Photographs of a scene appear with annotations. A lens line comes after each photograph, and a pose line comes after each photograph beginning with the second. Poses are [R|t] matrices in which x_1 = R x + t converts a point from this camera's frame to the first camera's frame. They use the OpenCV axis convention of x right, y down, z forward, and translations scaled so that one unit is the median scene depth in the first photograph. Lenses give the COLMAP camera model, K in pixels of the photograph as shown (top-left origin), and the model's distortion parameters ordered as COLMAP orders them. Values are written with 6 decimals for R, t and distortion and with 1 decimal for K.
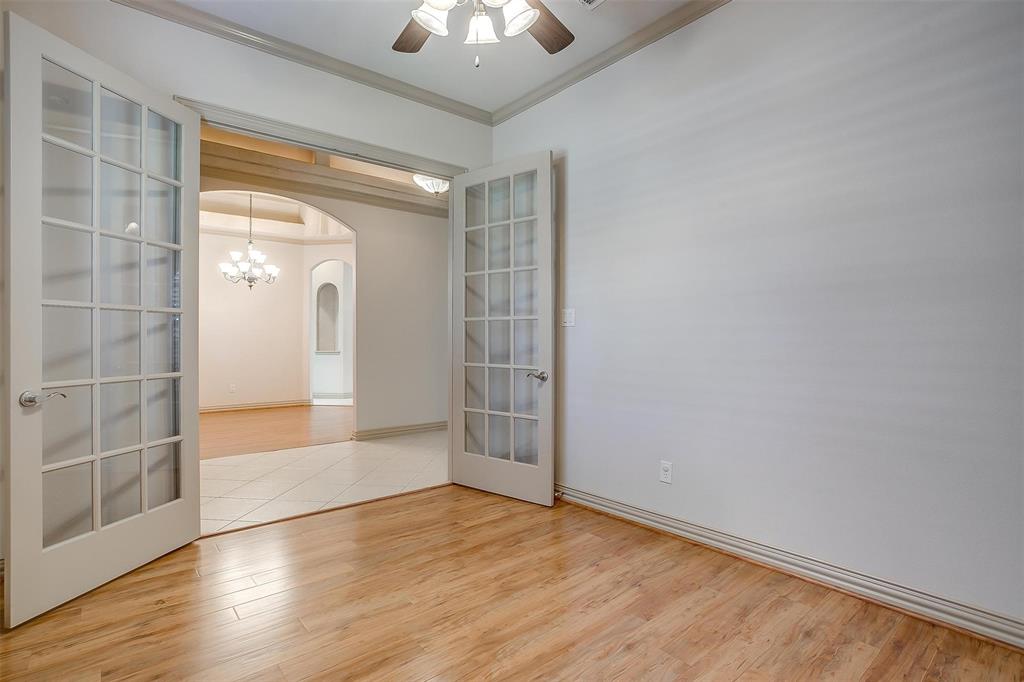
lens RADIAL K [[496.9, 0, 510.4], [0, 496.9, 343.6], [0, 0, 1]] dist [-0.015201, 0.002748]
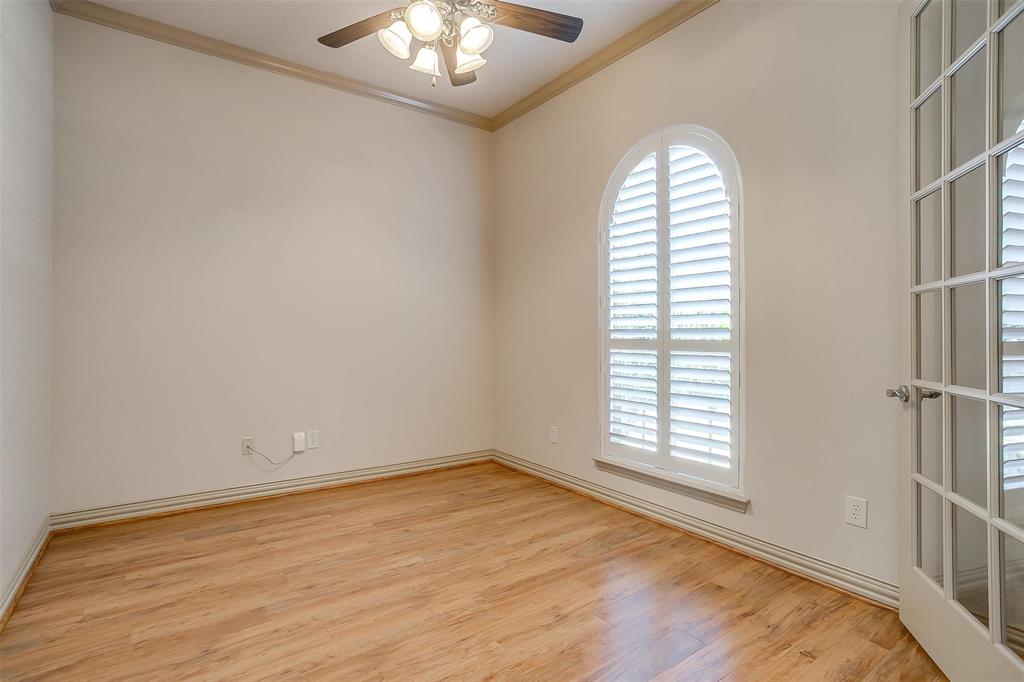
lens RADIAL K [[496.9, 0, 509.3], [0, 496.9, 333.9], [0, 0, 1]] dist [-0.015201, 0.002748]
pose [[-0.997027, 0.001609, 0.077037, -0.307586], [0.001332, 0.999992, -0.003657, 0.001480], [-0.077042, -0.003543, -0.997022, 1.981401]]
